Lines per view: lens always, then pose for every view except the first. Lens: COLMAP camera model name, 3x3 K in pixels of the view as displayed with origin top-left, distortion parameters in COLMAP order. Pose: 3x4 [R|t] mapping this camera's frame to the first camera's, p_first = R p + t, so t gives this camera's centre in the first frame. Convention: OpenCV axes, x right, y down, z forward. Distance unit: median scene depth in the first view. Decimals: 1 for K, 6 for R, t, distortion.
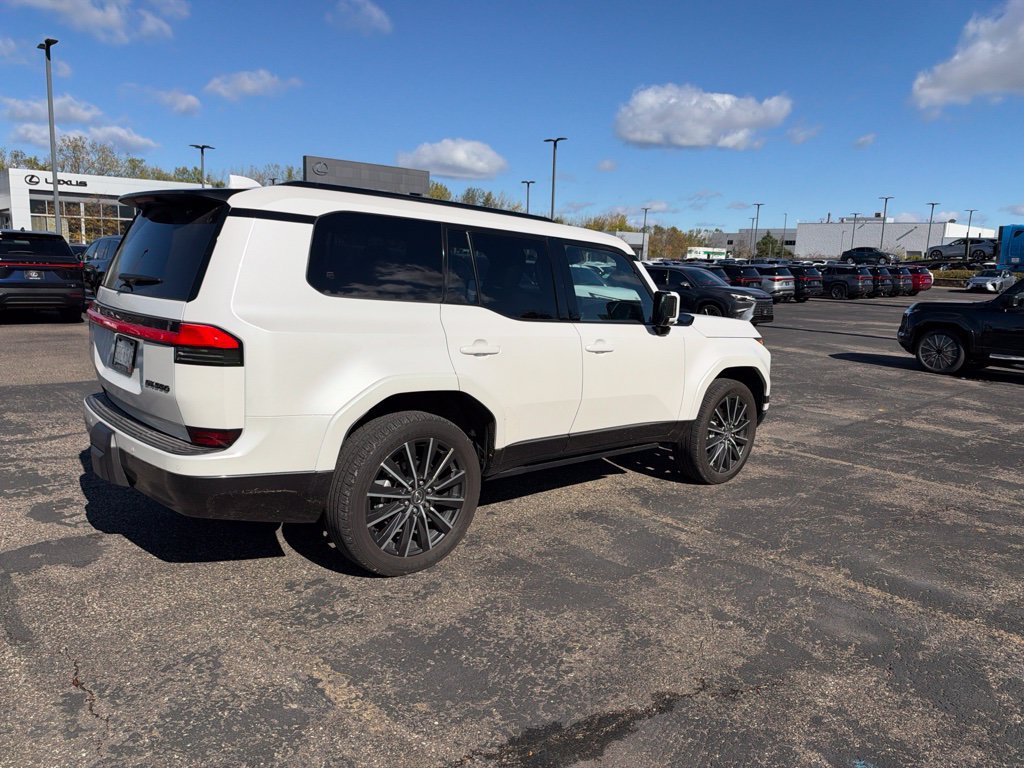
lens RADIAL K [[741.7, 0, 516.6], [0, 741.7, 386.1], [0, 0, 1]] dist [0.006364, -0.022732]
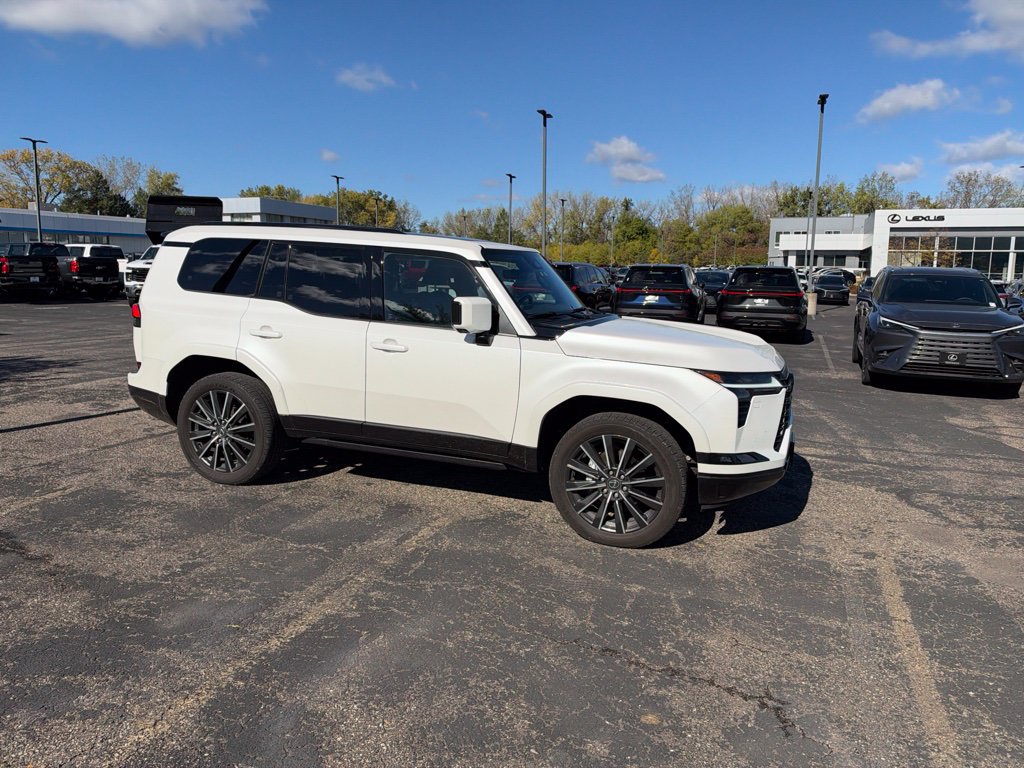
lens RADIAL K [[741.7, 0, 516.2], [0, 741.7, 374.9], [0, 0, 1]] dist [0.006364, -0.022732]
pose [[0.455304, 0.095517, -0.885198, 1.206487], [-0.149050, 0.988375, 0.029987, -0.075209], [0.877771, 0.118286, 0.464247, 0.704586]]
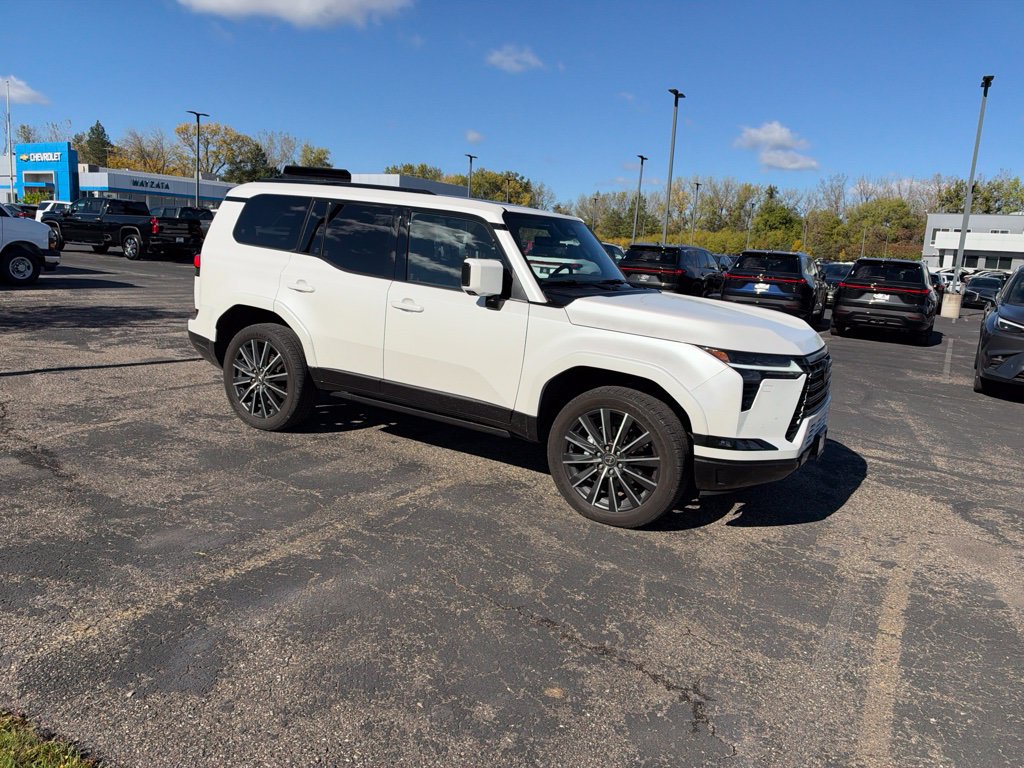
lens RADIAL K [[741.7, 0, 516.1], [0, 741.7, 375.9], [0, 0, 1]] dist [0.006364, -0.022732]
pose [[0.292174, 0.143887, -0.945479, 1.256164], [-0.211605, 0.973841, 0.082812, -0.079801], [0.932661, 0.175873, 0.314978, 0.869816]]
